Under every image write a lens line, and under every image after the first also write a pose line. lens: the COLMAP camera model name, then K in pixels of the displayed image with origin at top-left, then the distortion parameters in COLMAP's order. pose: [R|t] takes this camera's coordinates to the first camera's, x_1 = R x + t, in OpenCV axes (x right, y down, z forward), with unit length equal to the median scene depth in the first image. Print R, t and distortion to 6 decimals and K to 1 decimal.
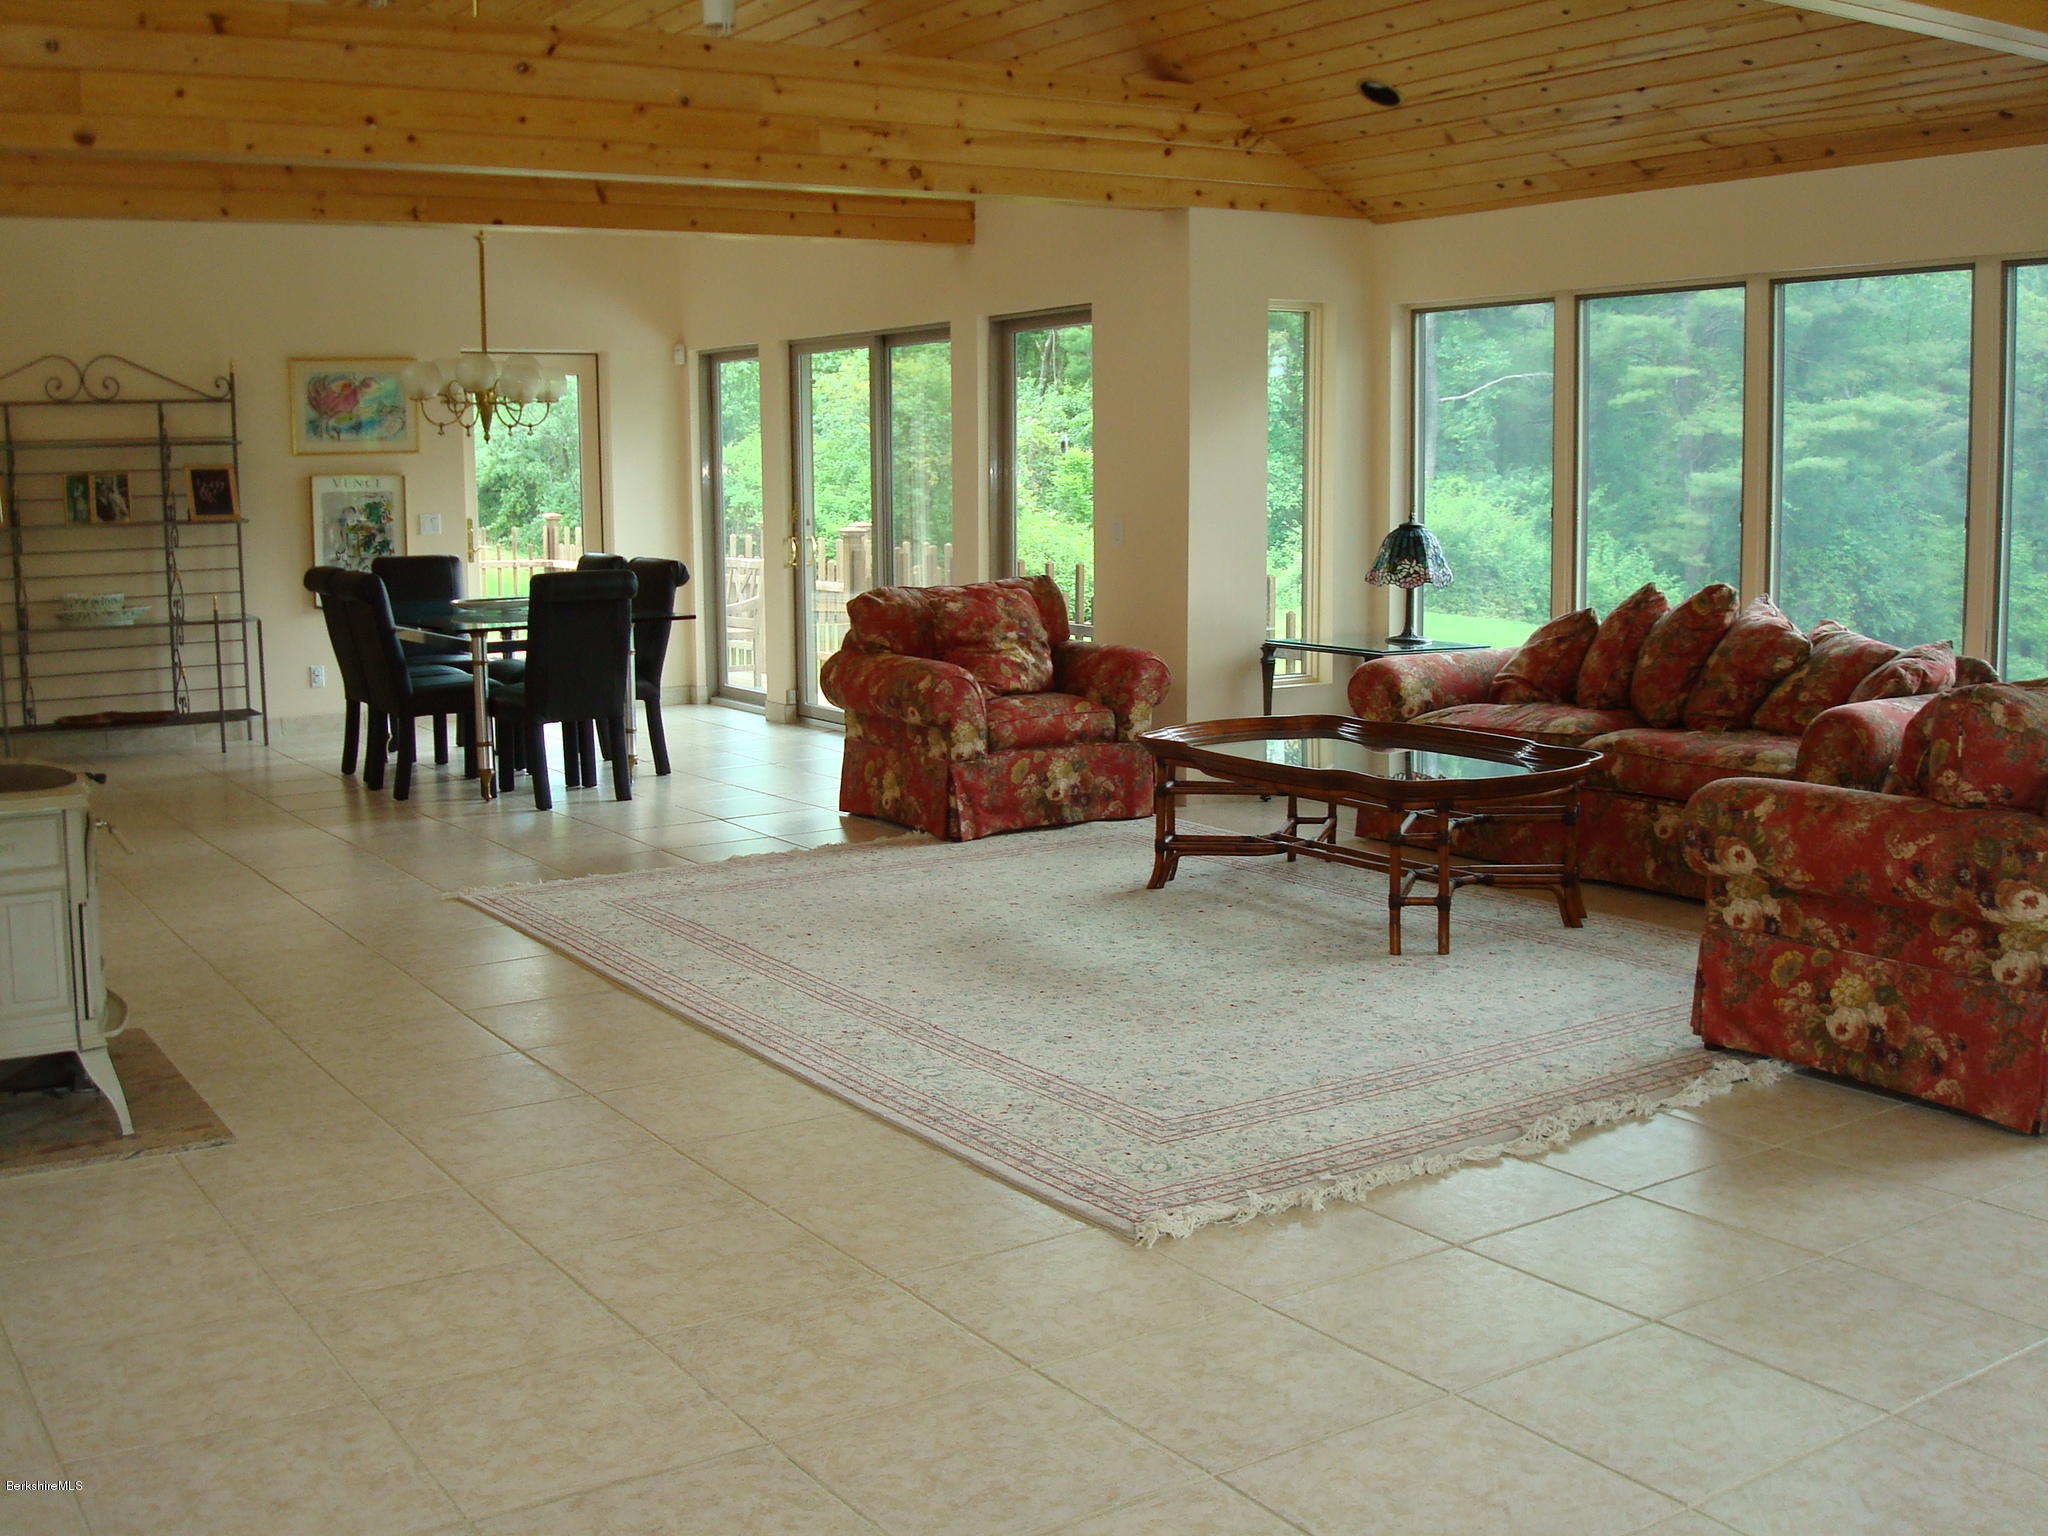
lens RADIAL K [[2125.3, 0, 1026.0], [0, 2125.3, 762.0], [0, 0, 1]] dist [-0.116490, 0.000000]
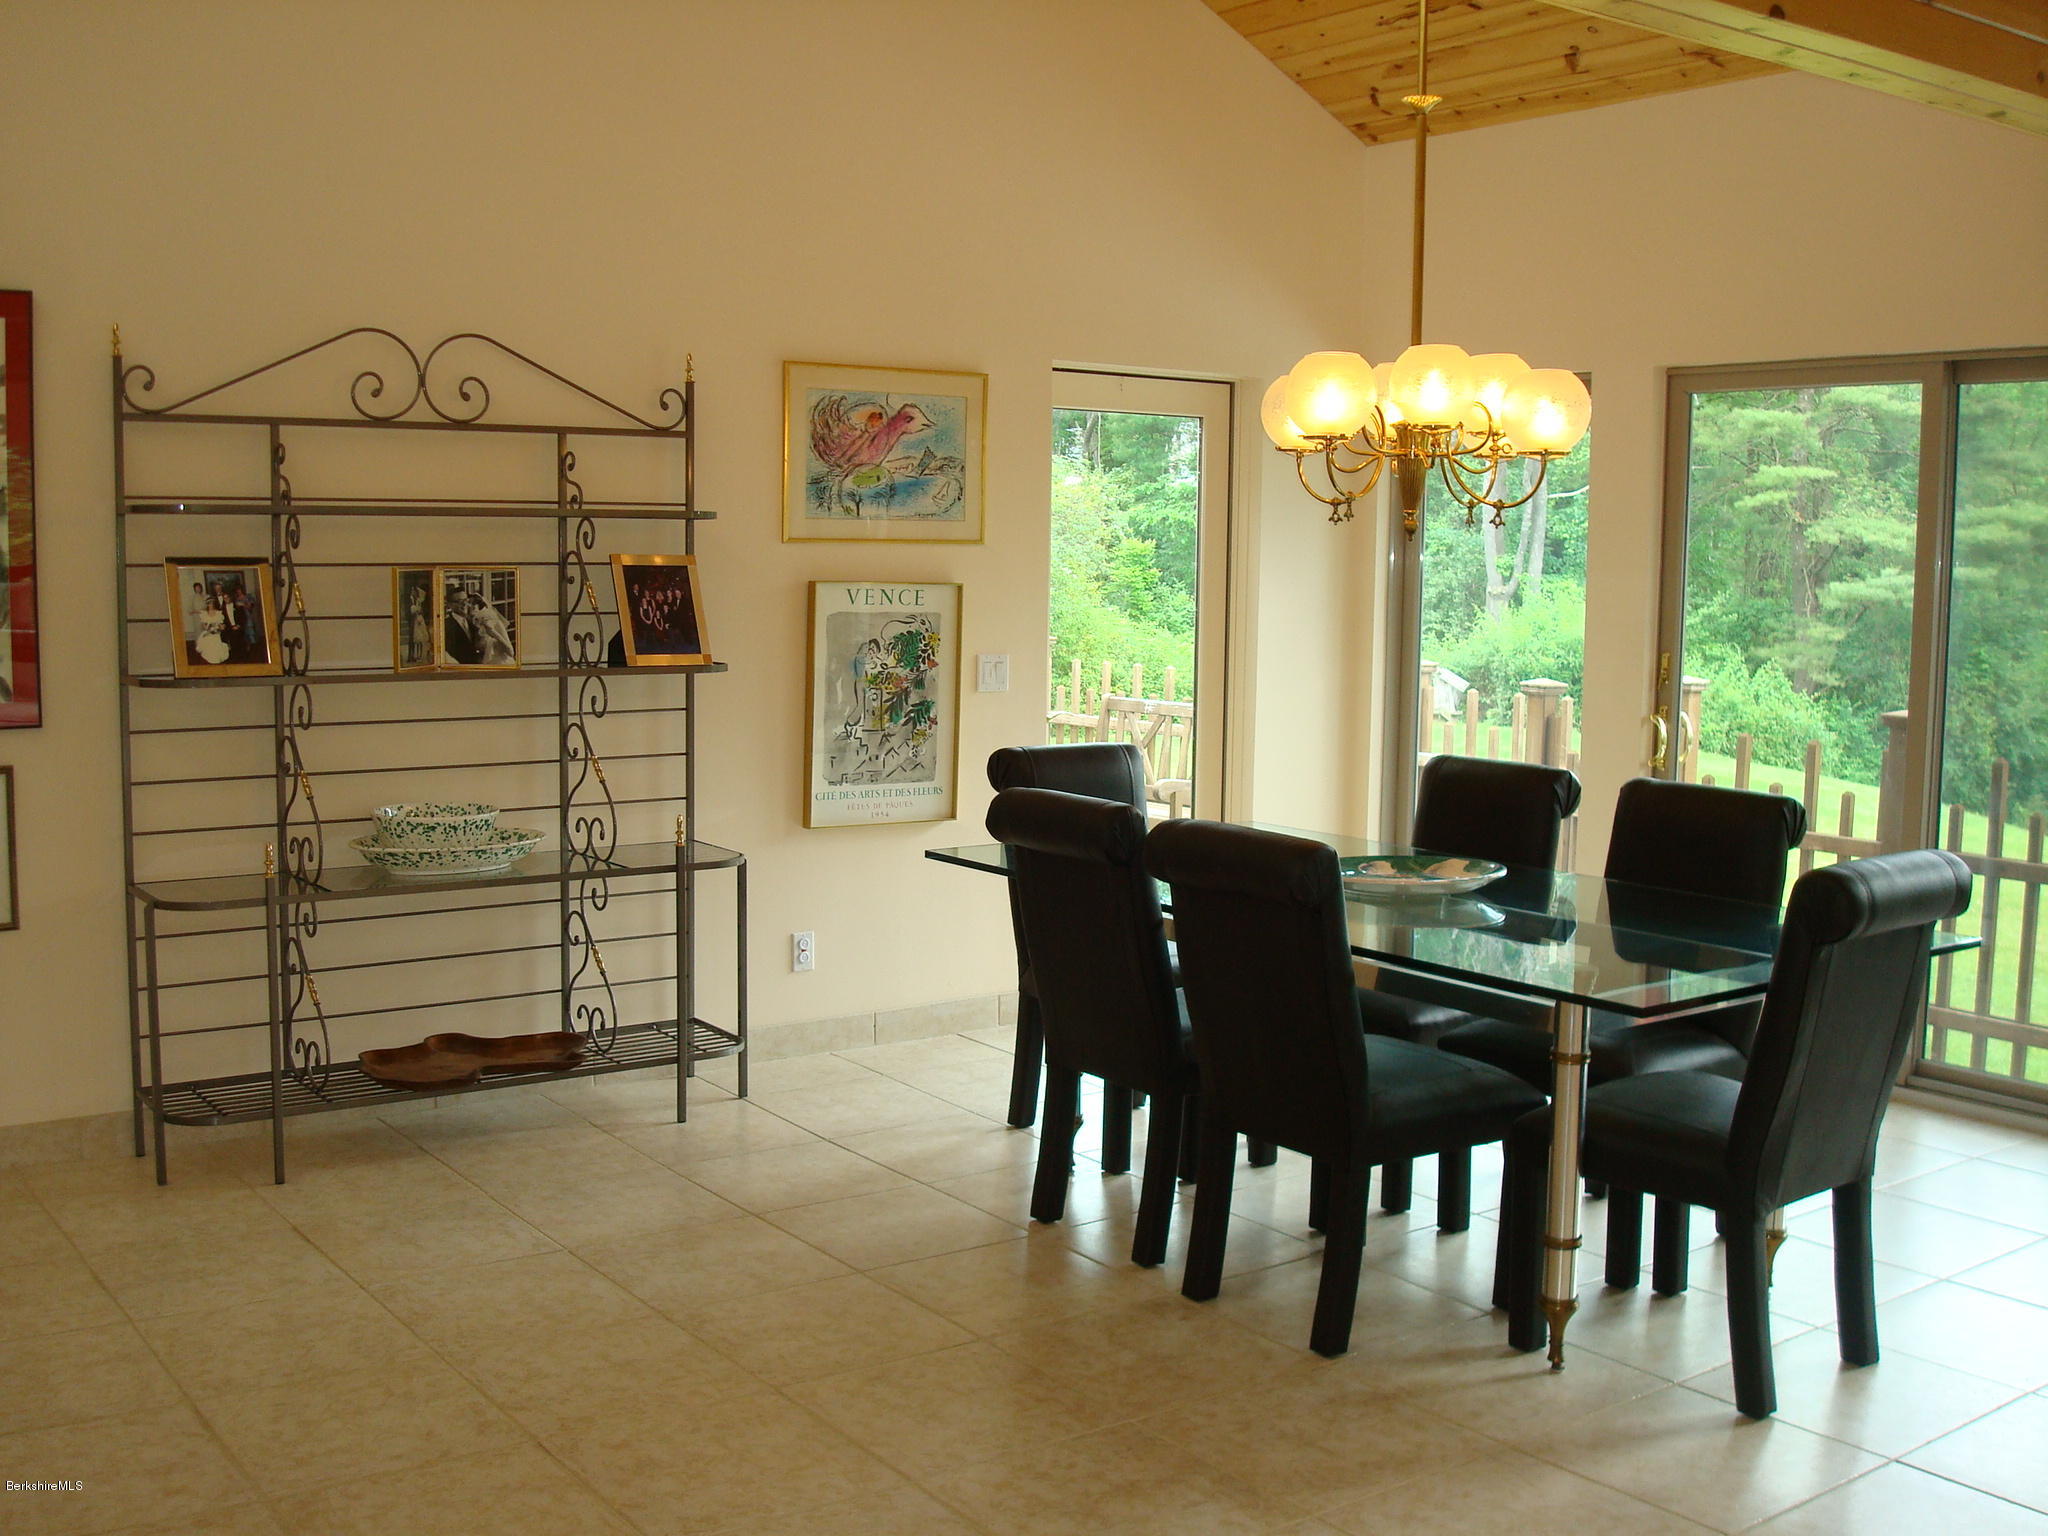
lens RADIAL K [[2125.3, 0, 1020.8], [0, 2125.3, 766.5], [0, 0, 1]] dist [-0.116490, 0.000000]
pose [[0.998993, 0.020840, 0.039723, -0.307009], [-0.019328, 0.999088, -0.038076, -0.069414], [-0.040480, 0.037270, 0.998485, 0.455273]]
